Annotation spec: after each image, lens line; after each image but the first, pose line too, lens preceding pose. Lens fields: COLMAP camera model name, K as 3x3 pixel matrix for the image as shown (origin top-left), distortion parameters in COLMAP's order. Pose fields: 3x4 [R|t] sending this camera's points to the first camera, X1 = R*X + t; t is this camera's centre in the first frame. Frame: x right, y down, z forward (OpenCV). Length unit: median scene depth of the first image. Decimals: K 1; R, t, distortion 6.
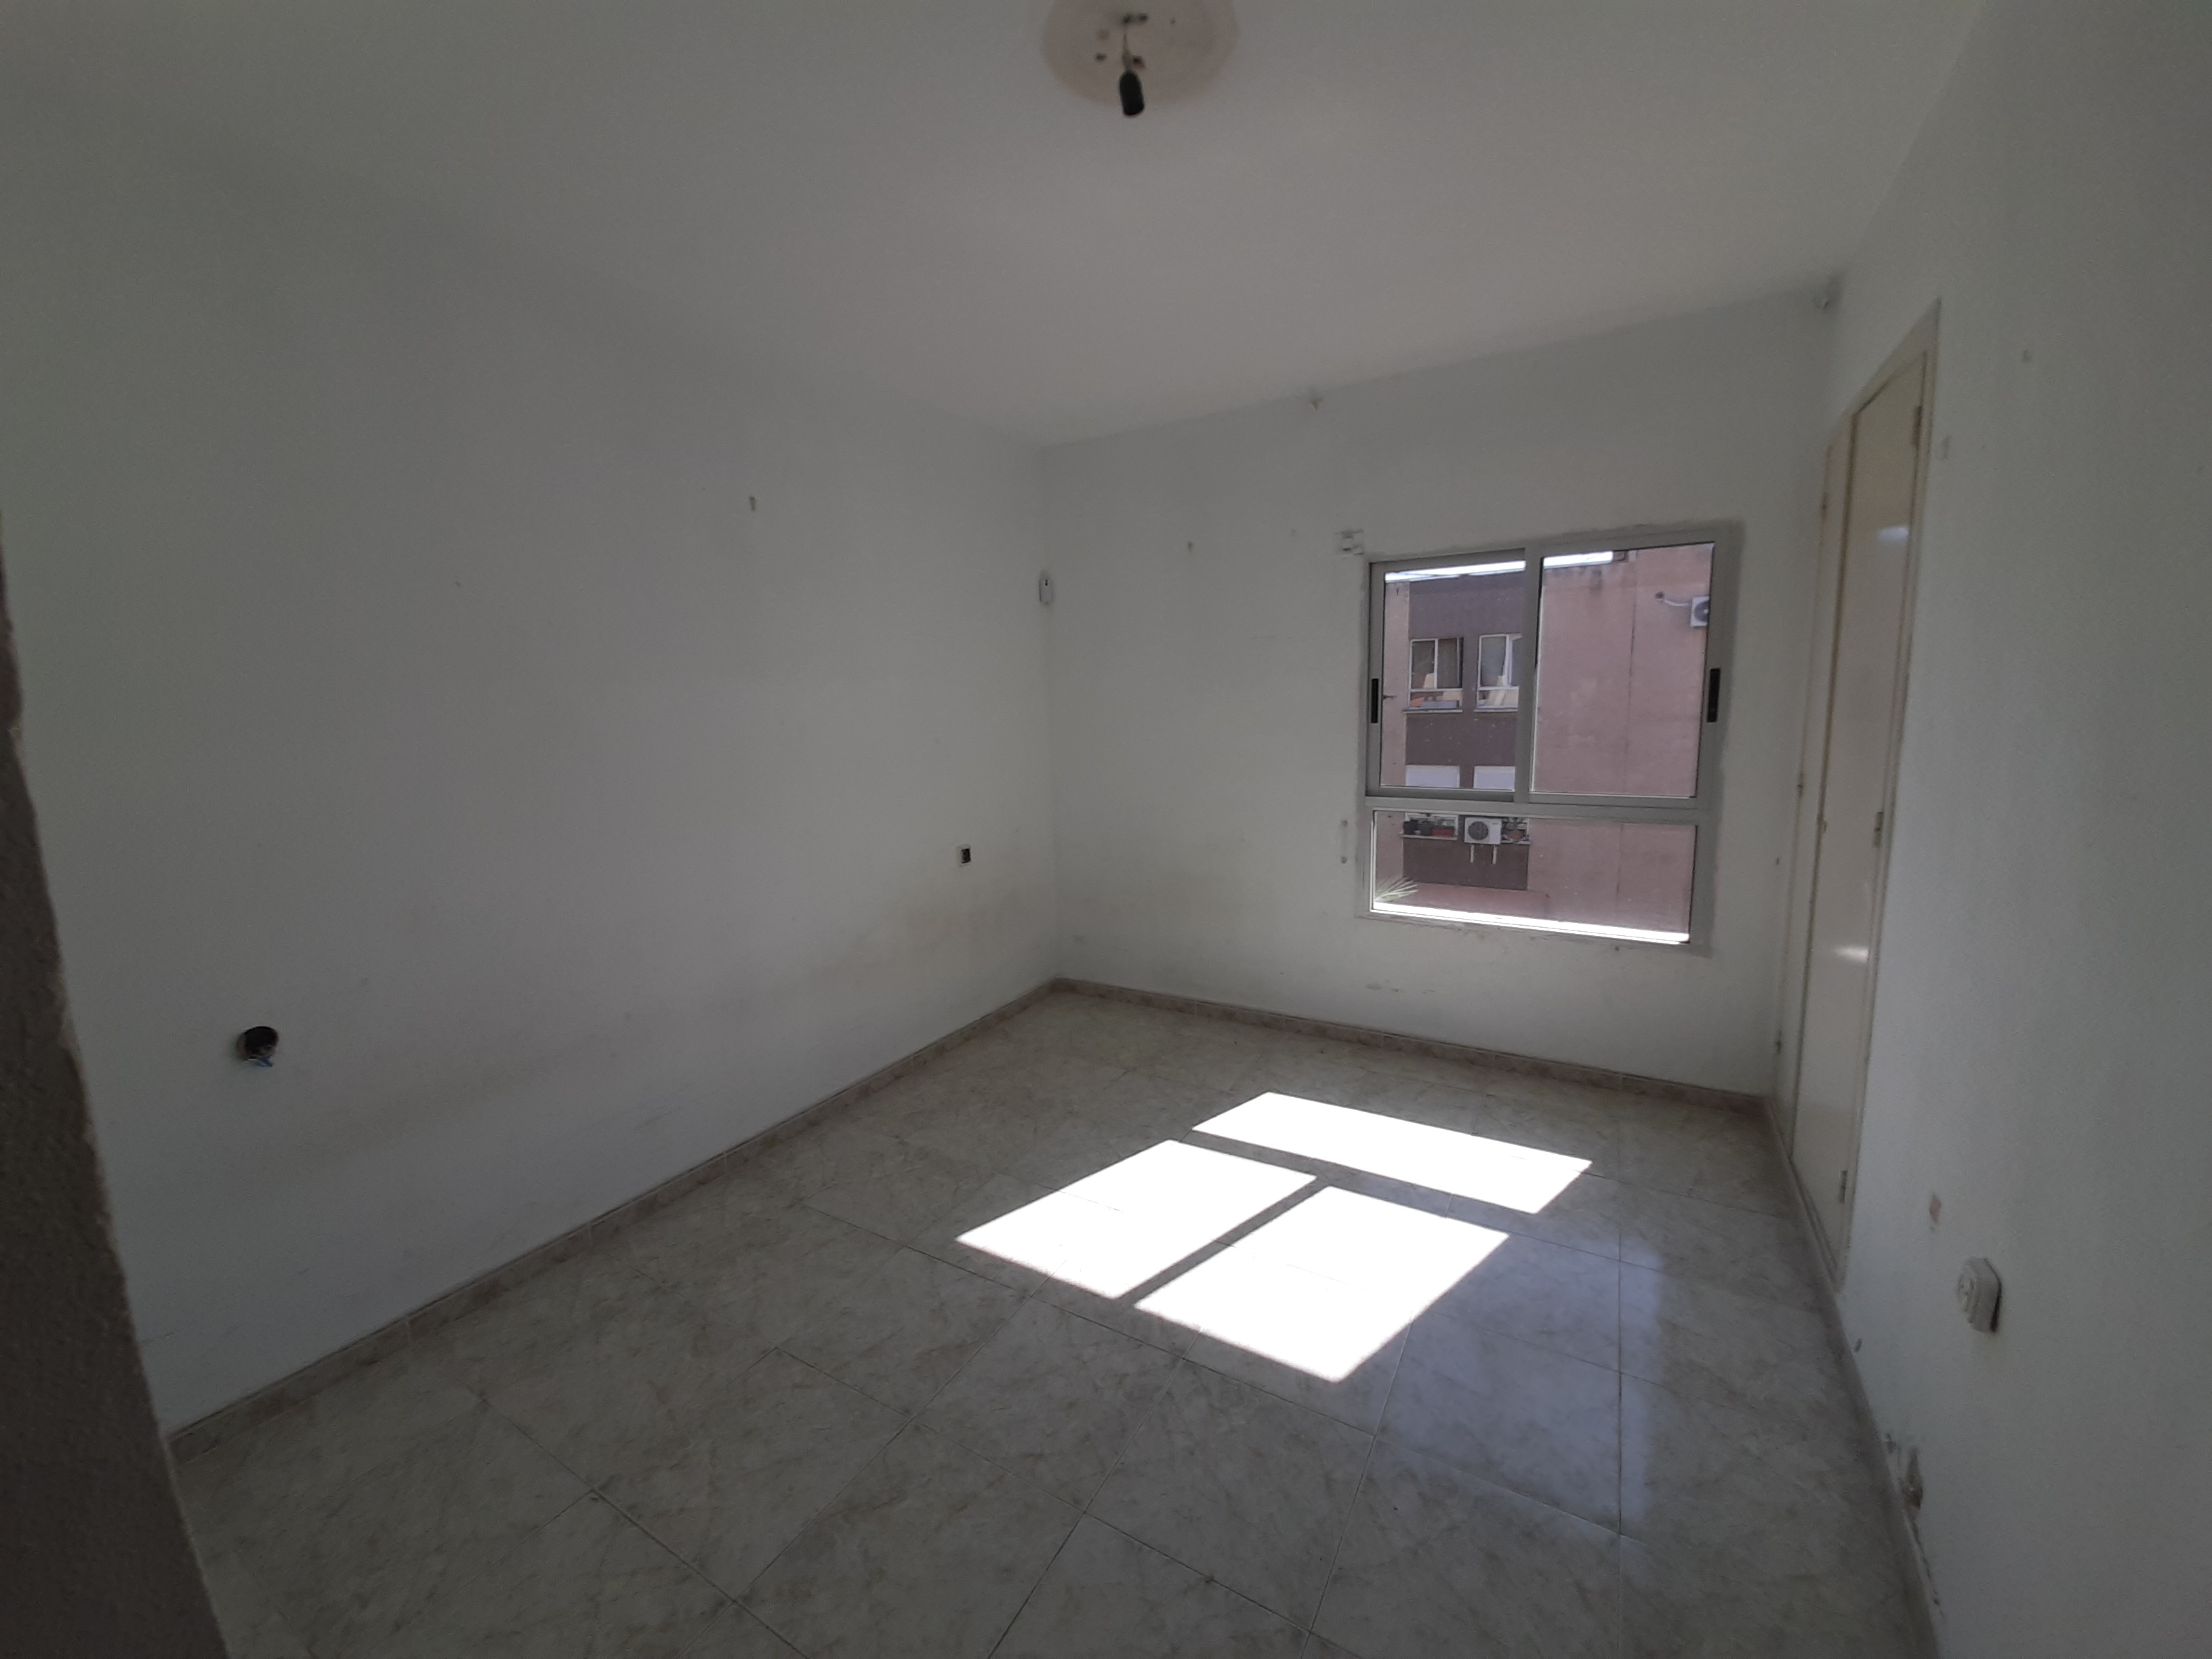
lens RADIAL K [[874.5, 0, 1116.5], [0, 874.5, 812.5], [0, 0, 1]] dist [0.000093, -0.000255]
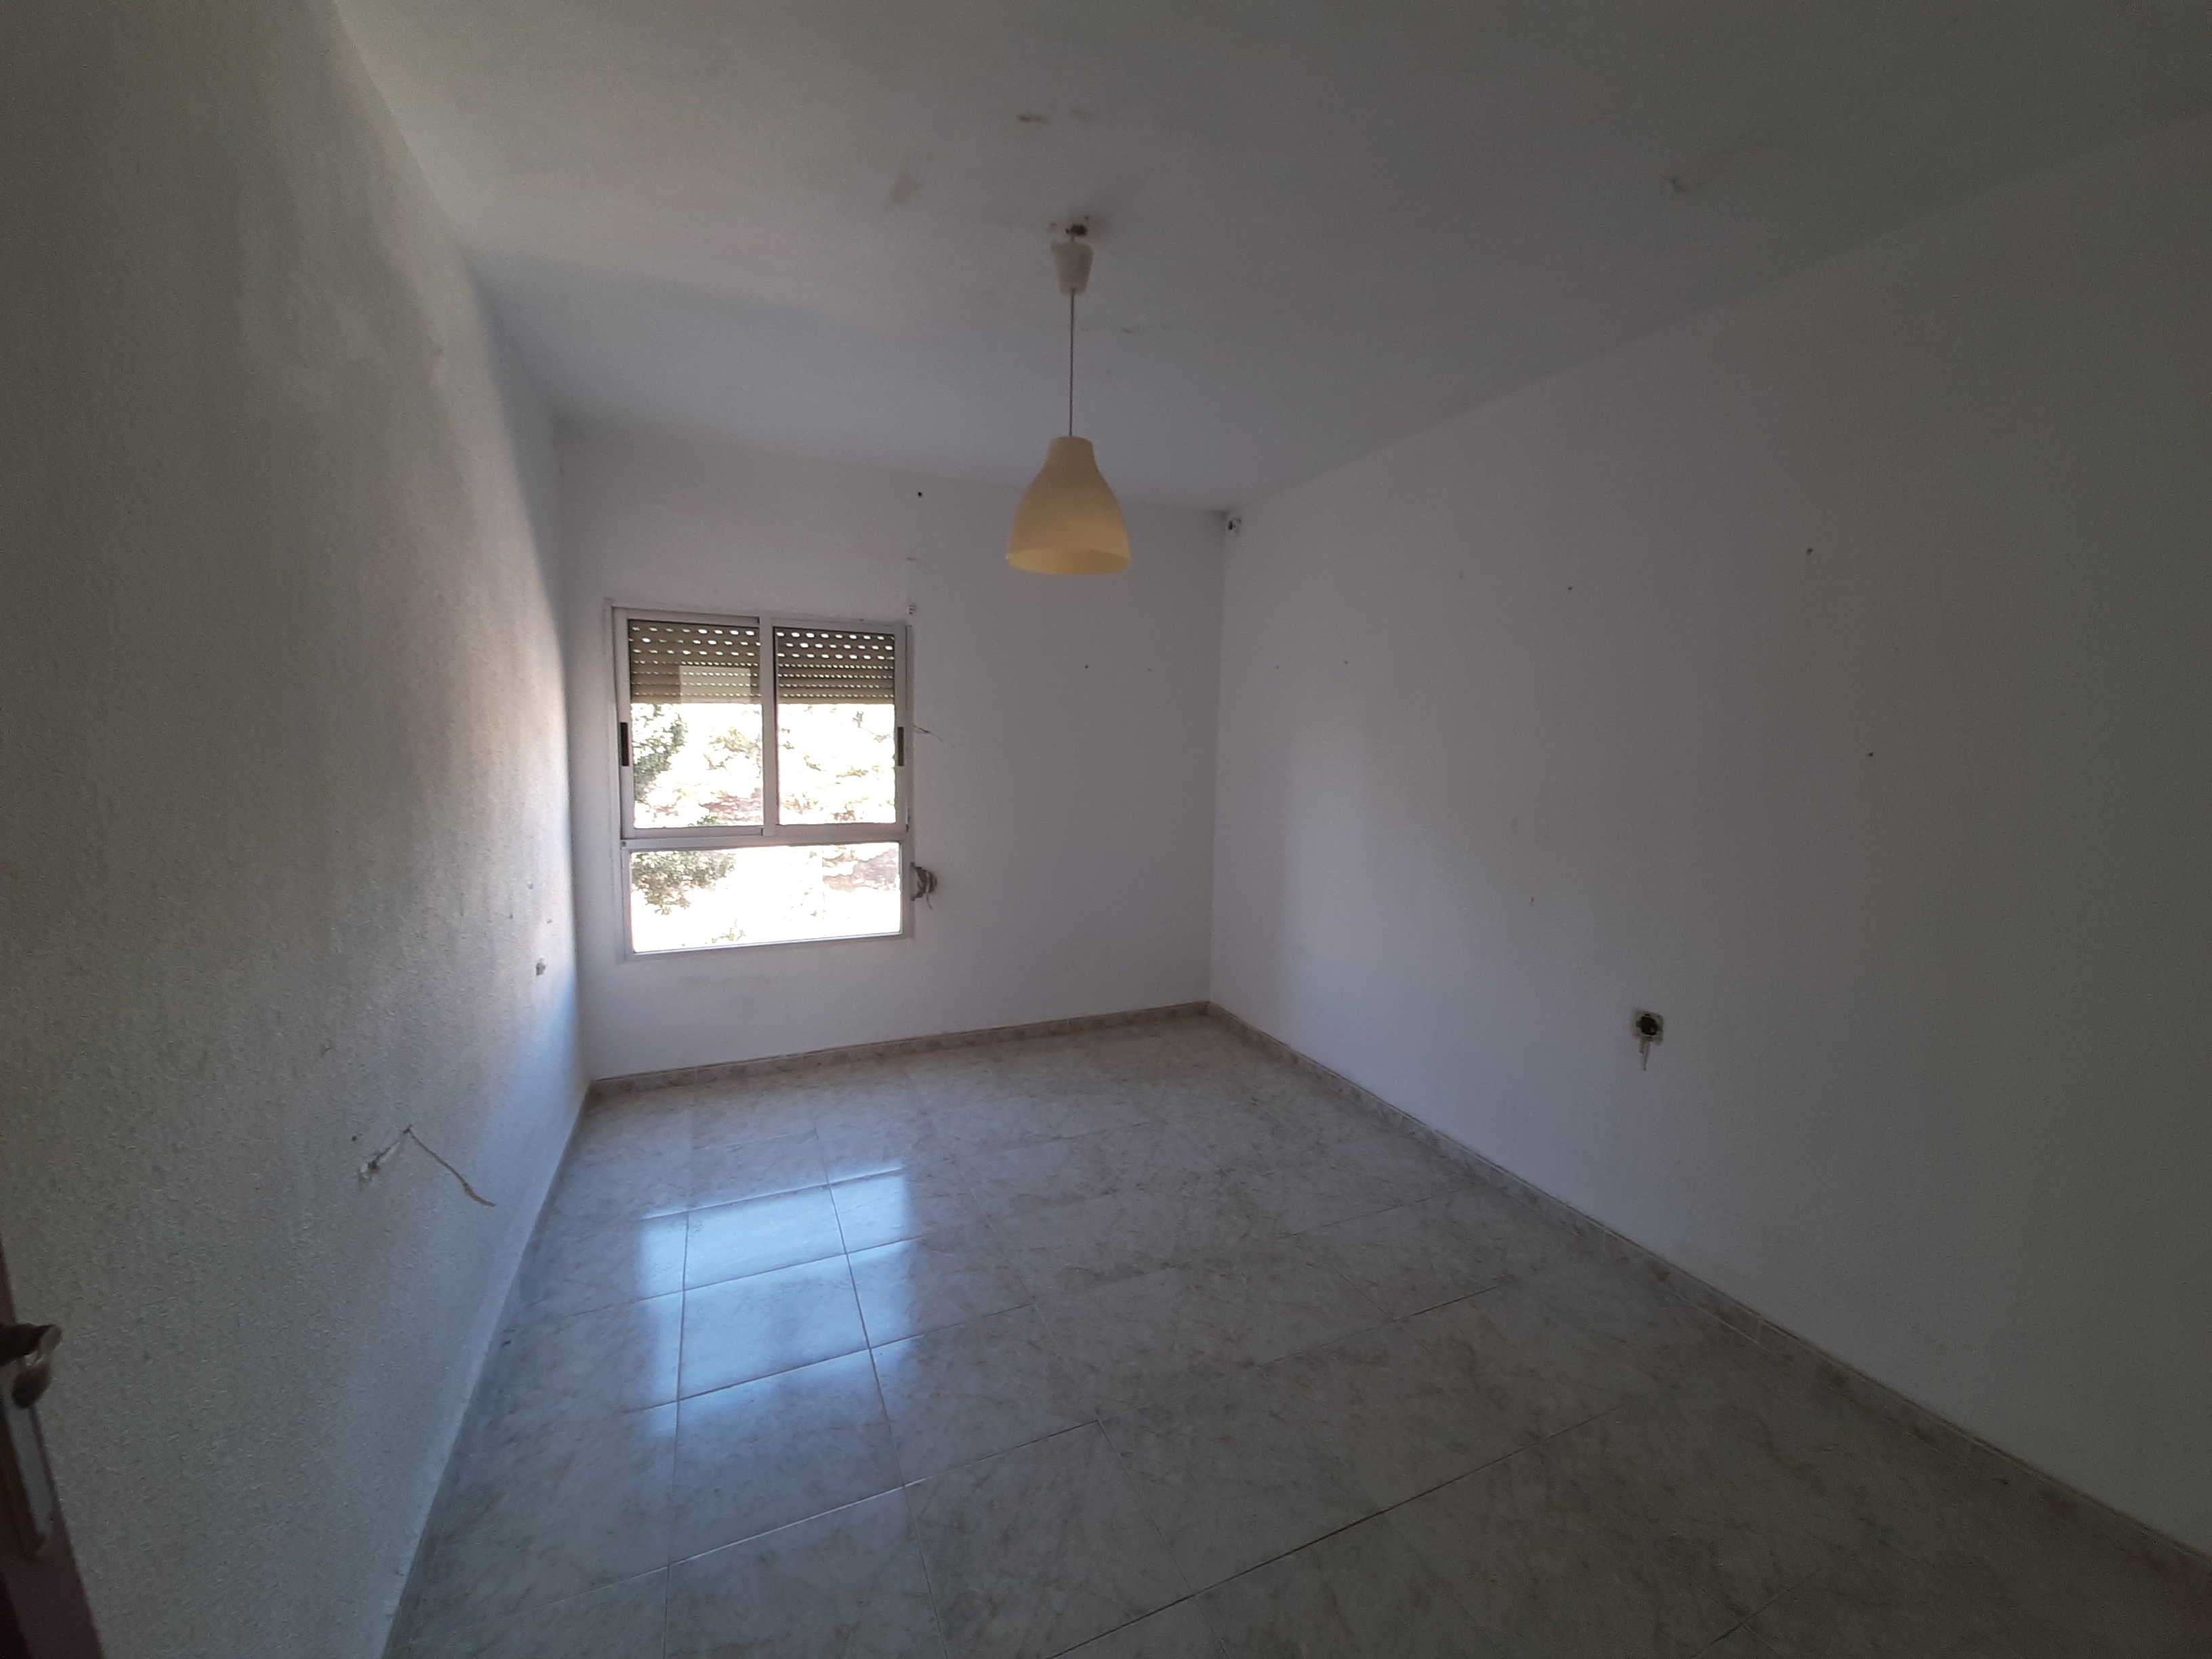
lens RADIAL K [[874.5, 0, 1116.5], [0, 874.5, 812.5], [0, 0, 1]] dist [0.000093, -0.000255]
pose [[0.565407, -0.067931, 0.822010, -0.314197], [0.066971, 0.997093, 0.036336, -0.071705], [-0.822089, 0.034506, 0.568312, -0.048140]]
